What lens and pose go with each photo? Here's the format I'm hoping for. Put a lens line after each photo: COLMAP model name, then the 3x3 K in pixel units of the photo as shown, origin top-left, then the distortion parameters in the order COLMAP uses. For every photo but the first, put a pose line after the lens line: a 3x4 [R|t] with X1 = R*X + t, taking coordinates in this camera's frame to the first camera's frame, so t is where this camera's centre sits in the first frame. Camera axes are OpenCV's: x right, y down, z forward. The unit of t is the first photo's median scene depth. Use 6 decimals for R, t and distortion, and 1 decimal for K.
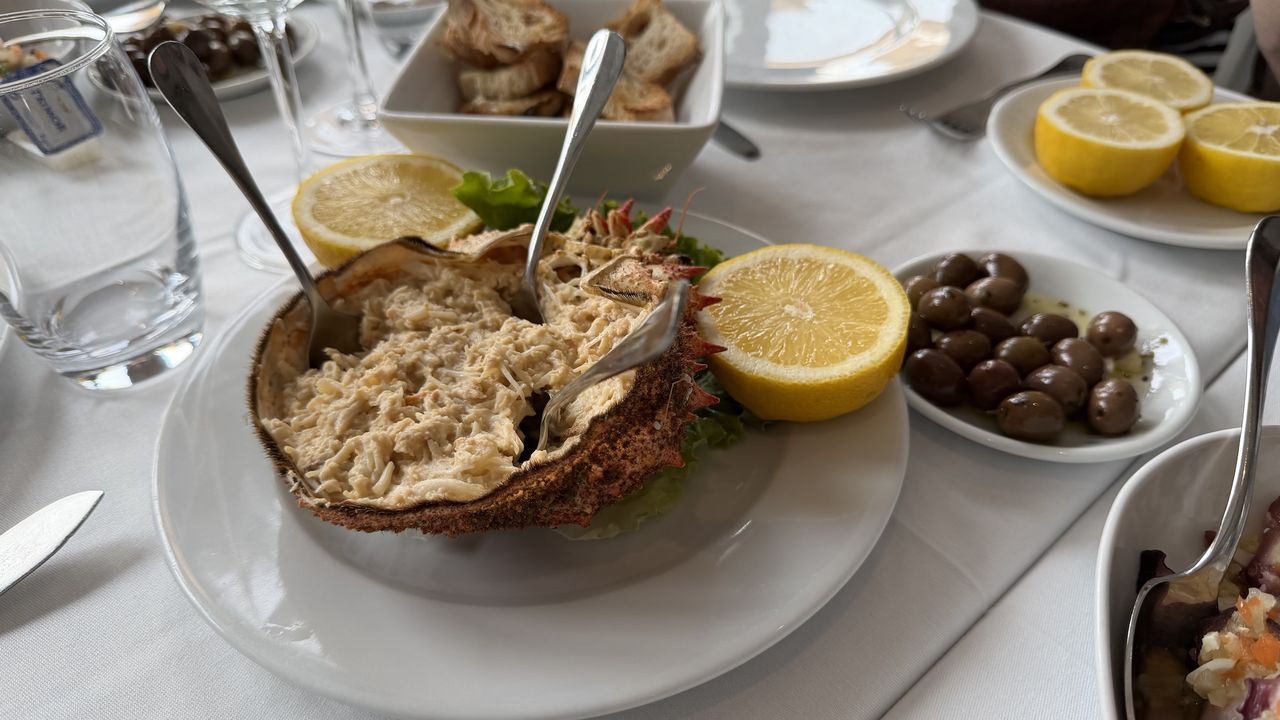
lens RADIAL K [[934.4, 0, 640.0], [0, 934.4, 360.0], [0, 0, 1]] dist [0.105114, -0.262047]
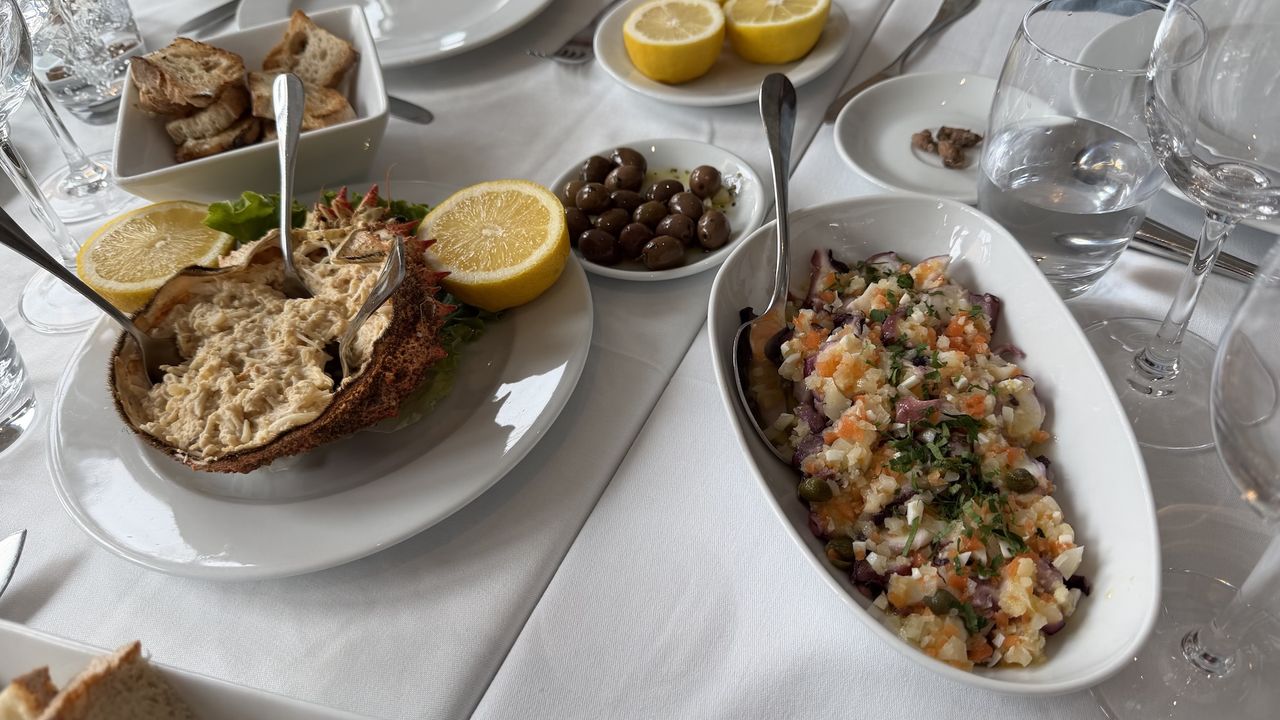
lens RADIAL K [[901.9, 0, 640.0], [0, 901.9, 360.0], [0, 0, 1]] dist [0.172586, -0.498708]
pose [[0.915119, -0.335041, 0.224286, 0.001248], [0.314744, 0.941311, 0.121939, 0.033777], [-0.251977, -0.040996, 0.966864, -0.390916]]
